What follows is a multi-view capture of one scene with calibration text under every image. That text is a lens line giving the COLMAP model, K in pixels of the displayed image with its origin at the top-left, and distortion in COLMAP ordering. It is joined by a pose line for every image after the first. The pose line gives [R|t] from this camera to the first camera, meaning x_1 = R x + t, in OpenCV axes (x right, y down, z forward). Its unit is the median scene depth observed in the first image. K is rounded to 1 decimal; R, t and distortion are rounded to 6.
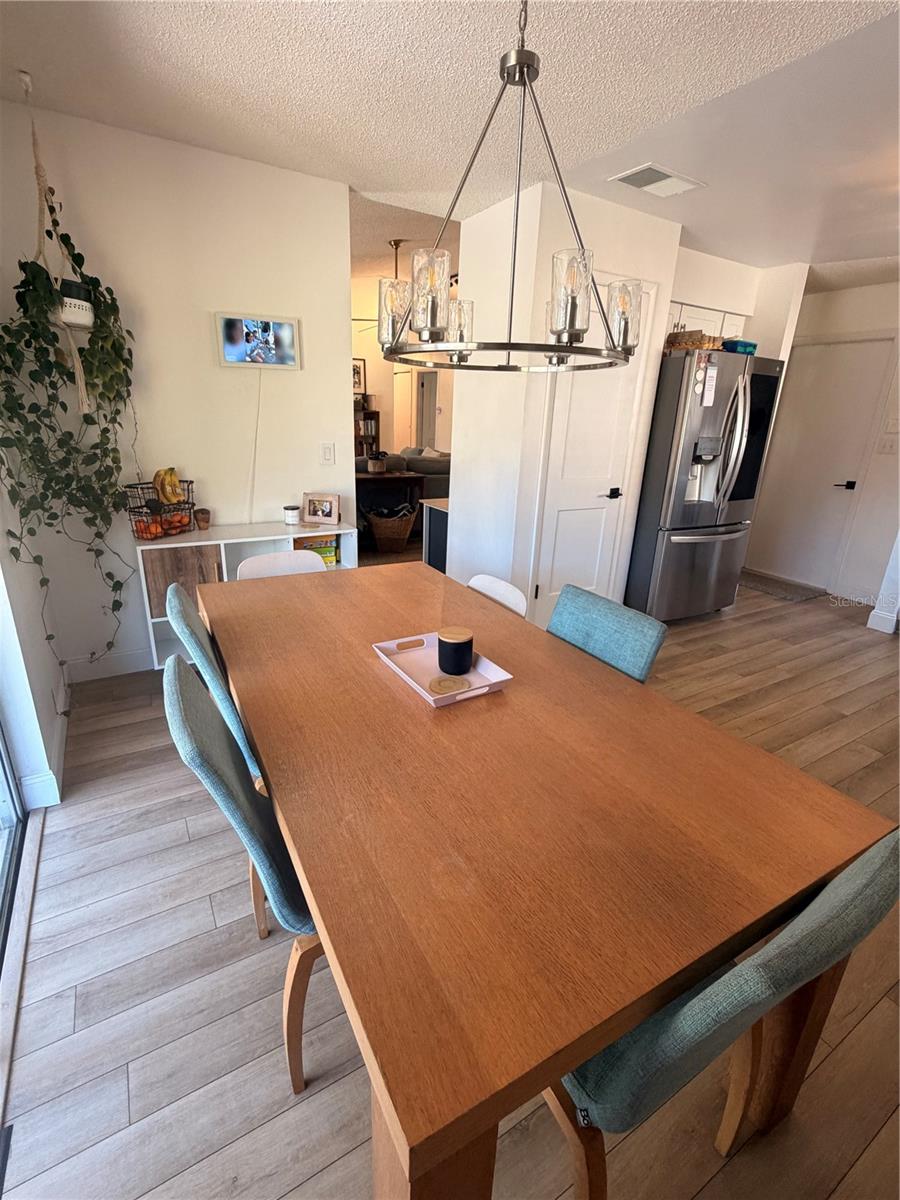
lens RADIAL K [[547.1, 0, 450.0], [0, 547.1, 600.0], [0, 0, 1]] dist [0.001591, 0.000124]
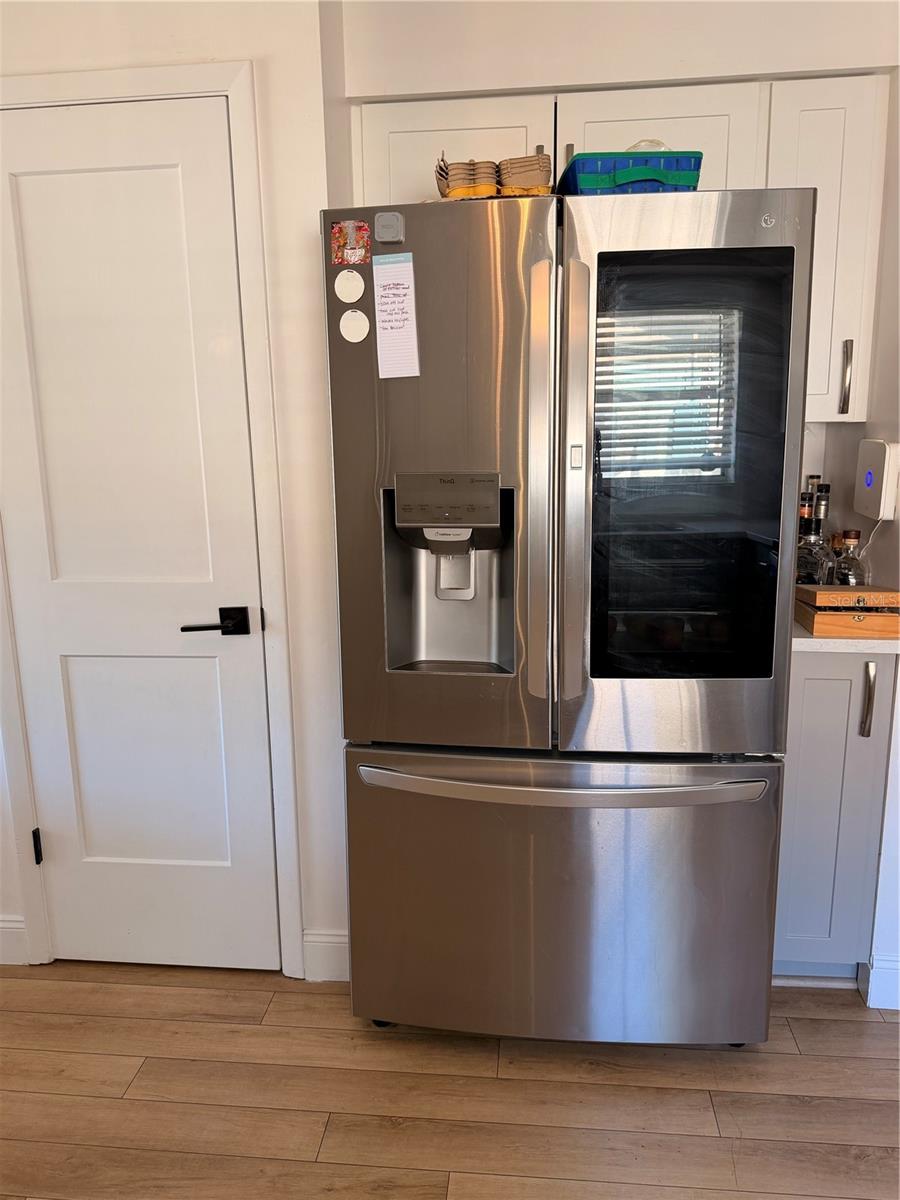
lens RADIAL K [[915.2, 0, 450.0], [0, 915.2, 600.0], [0, 0, 1]] dist [0.033161, -0.009698]
pose [[0.804694, 0.072508, -0.589246, 0.791154], [-0.151379, 0.984767, -0.085551, -0.181362], [0.574067, 0.158041, 0.803412, 0.595861]]
